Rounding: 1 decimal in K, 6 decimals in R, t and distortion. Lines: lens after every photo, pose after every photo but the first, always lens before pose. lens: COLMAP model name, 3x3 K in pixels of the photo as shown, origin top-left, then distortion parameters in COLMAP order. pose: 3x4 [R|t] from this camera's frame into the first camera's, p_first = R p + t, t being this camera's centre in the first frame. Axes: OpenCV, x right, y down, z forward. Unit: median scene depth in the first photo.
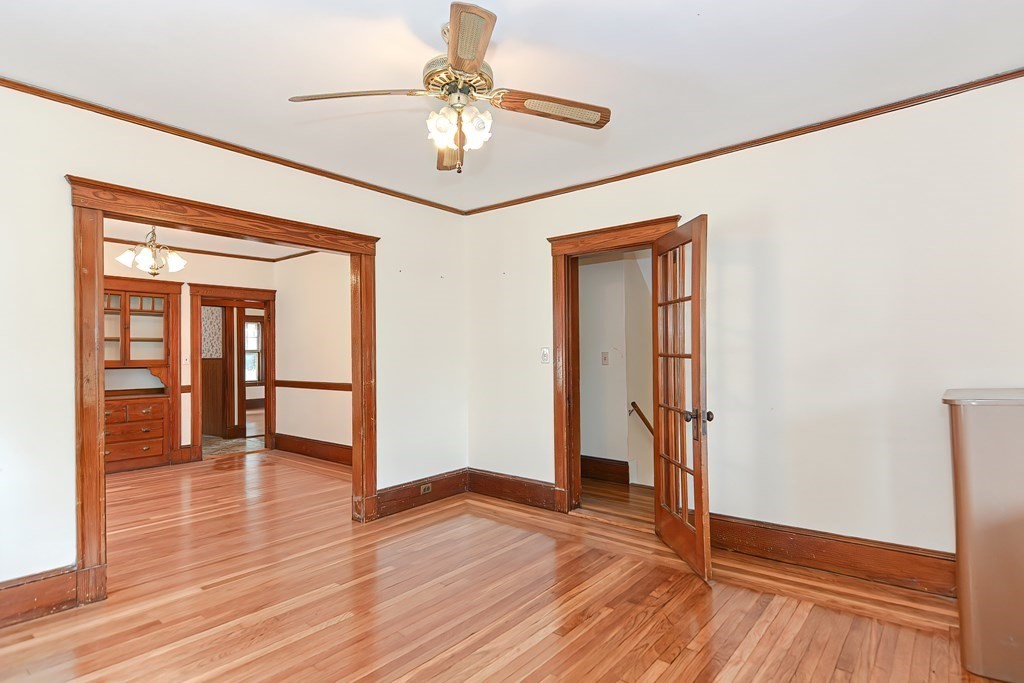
lens RADIAL K [[521.2, 0, 504.7], [0, 521.2, 348.4], [0, 0, 1]] dist [0.013660, -0.003820]
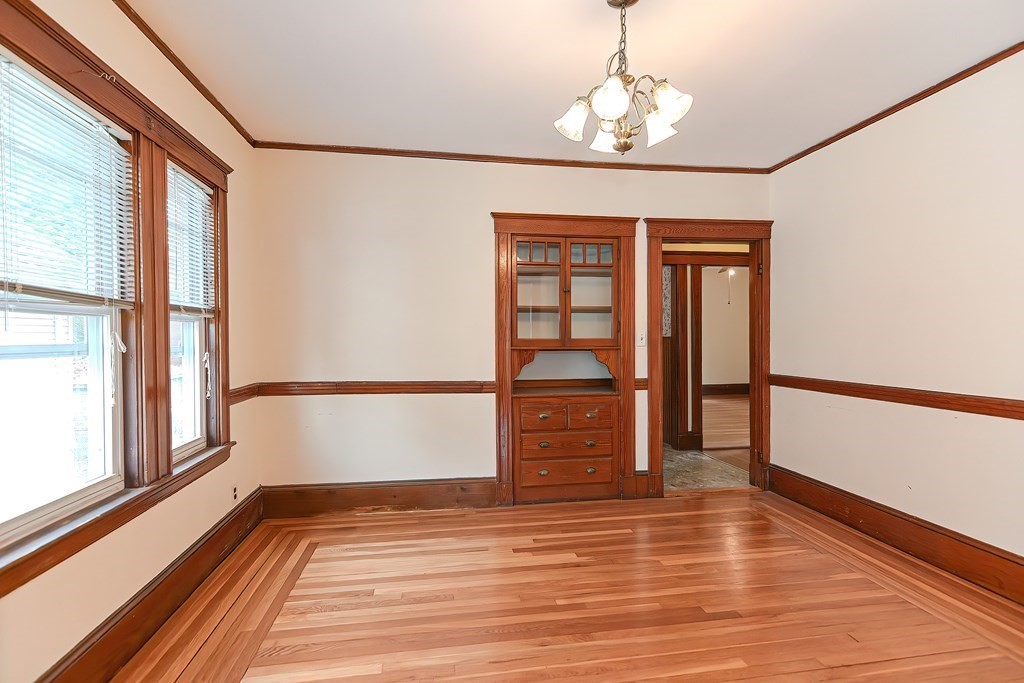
lens RADIAL K [[505.1, 0, 520.9], [0, 505.1, 346.5], [0, 0, 1]] dist [0.015608, -0.007799]
pose [[0.761717, 0.015964, -0.647714, -0.469112], [0.006711, 0.999448, 0.032525, 0.014493], [0.647876, -0.029121, 0.761189, 0.633828]]
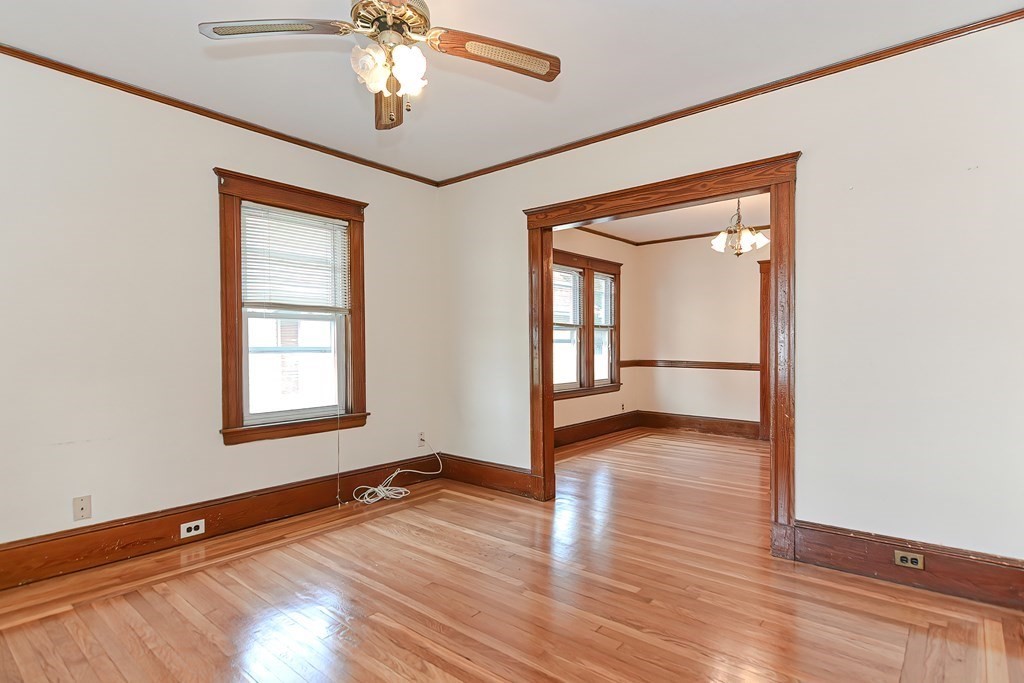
lens RADIAL K [[521.2, 0, 526.9], [0, 521.2, 352.7], [0, 0, 1]] dist [0.013660, -0.003820]
pose [[0.029786, 0.023410, -0.999282, 0.392878], [0.019084, 0.999530, 0.023985, 0.023570], [0.999374, -0.019785, 0.029325, 0.563575]]
